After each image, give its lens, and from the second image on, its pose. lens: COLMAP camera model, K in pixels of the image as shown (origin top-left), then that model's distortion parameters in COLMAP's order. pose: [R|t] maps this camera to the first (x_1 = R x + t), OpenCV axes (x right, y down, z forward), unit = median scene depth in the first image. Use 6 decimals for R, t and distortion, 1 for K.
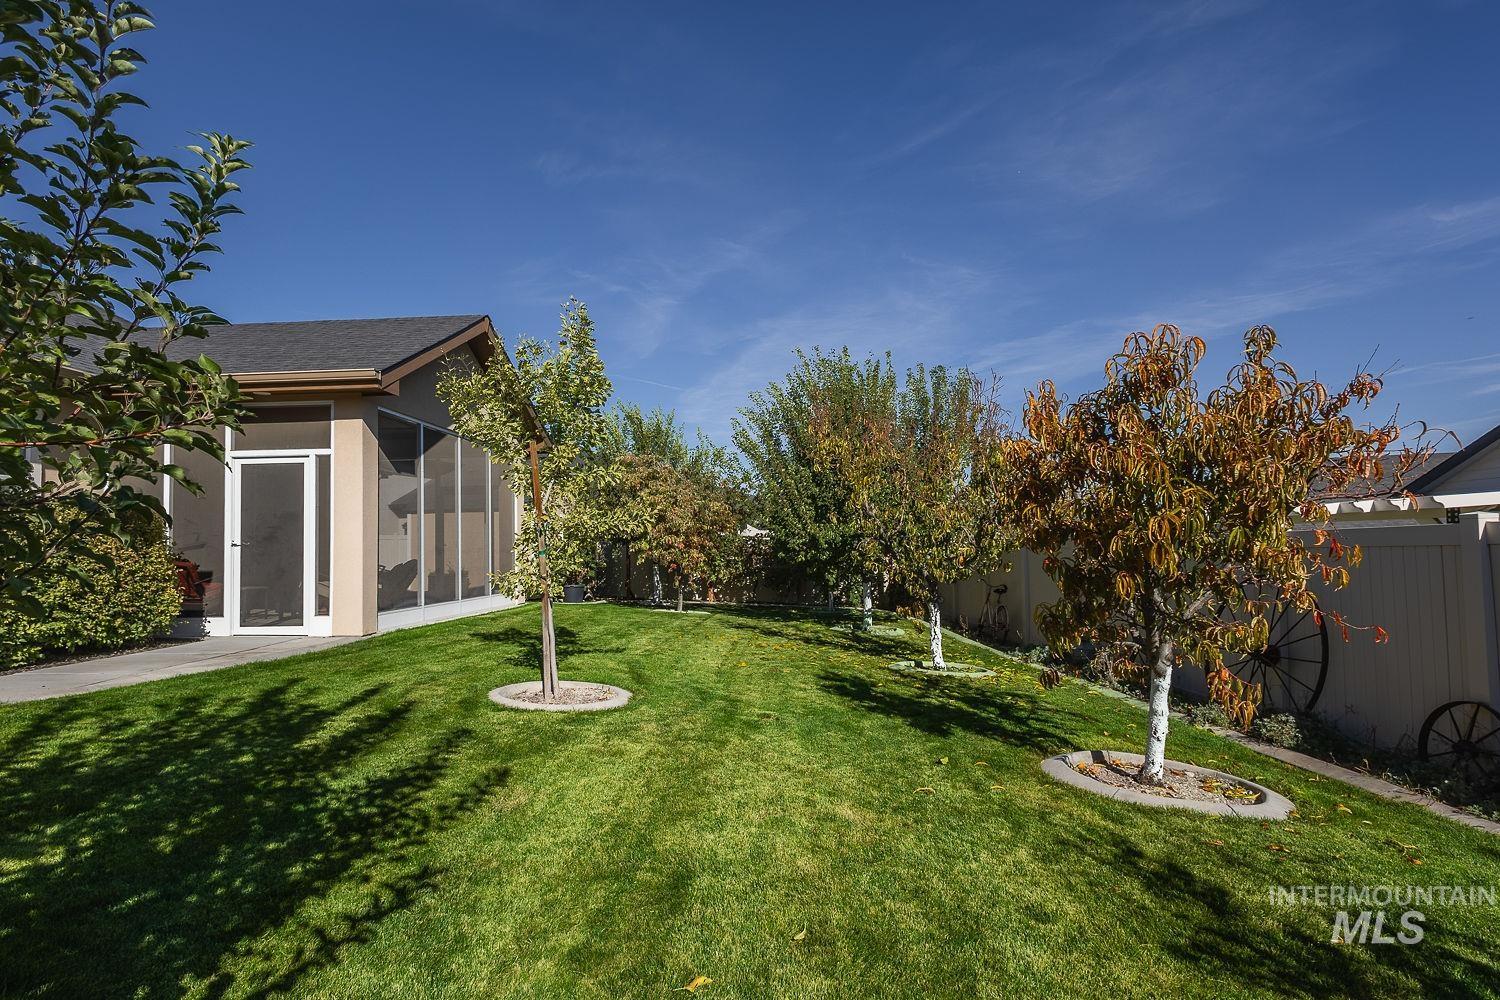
lens RADIAL K [[744.7, 0, 753.3], [0, 744.7, 500.6], [0, 0, 1]] dist [0.004430, 0.000021]
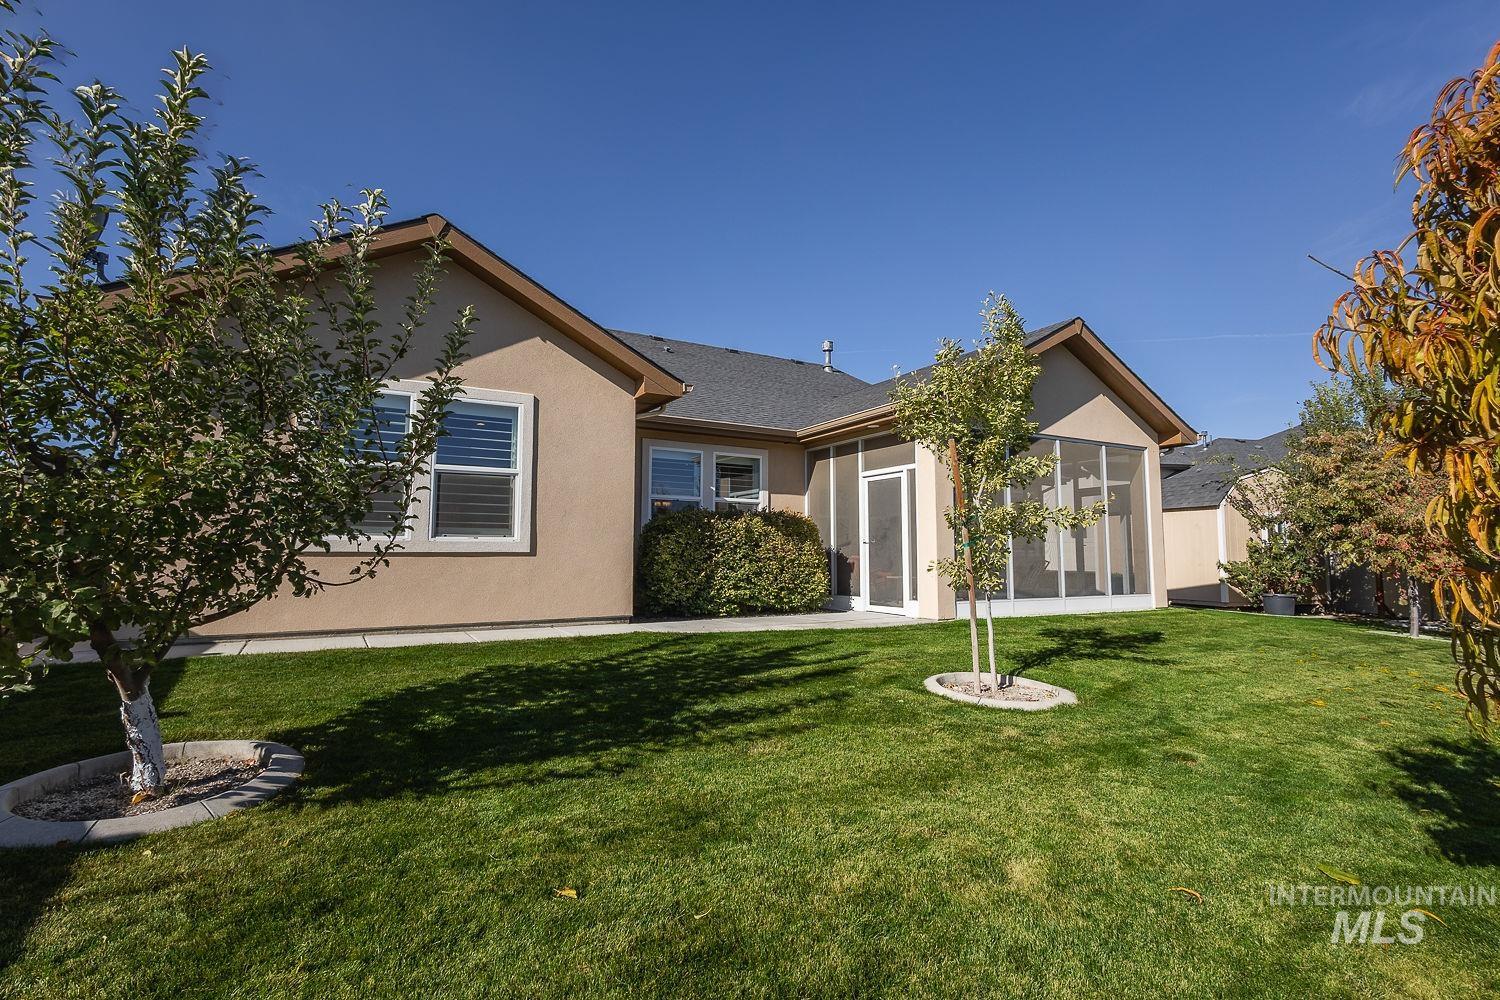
lens RADIAL K [[702.5, 0, 758.3], [0, 702.5, 494.3], [0, 0, 1]] dist [0.015942, -0.004842]
pose [[0.559744, -0.061542, -0.826377, 0.283167], [0.044829, 0.998027, -0.043961, 0.024404], [0.827452, -0.012439, 0.561399, 0.173727]]
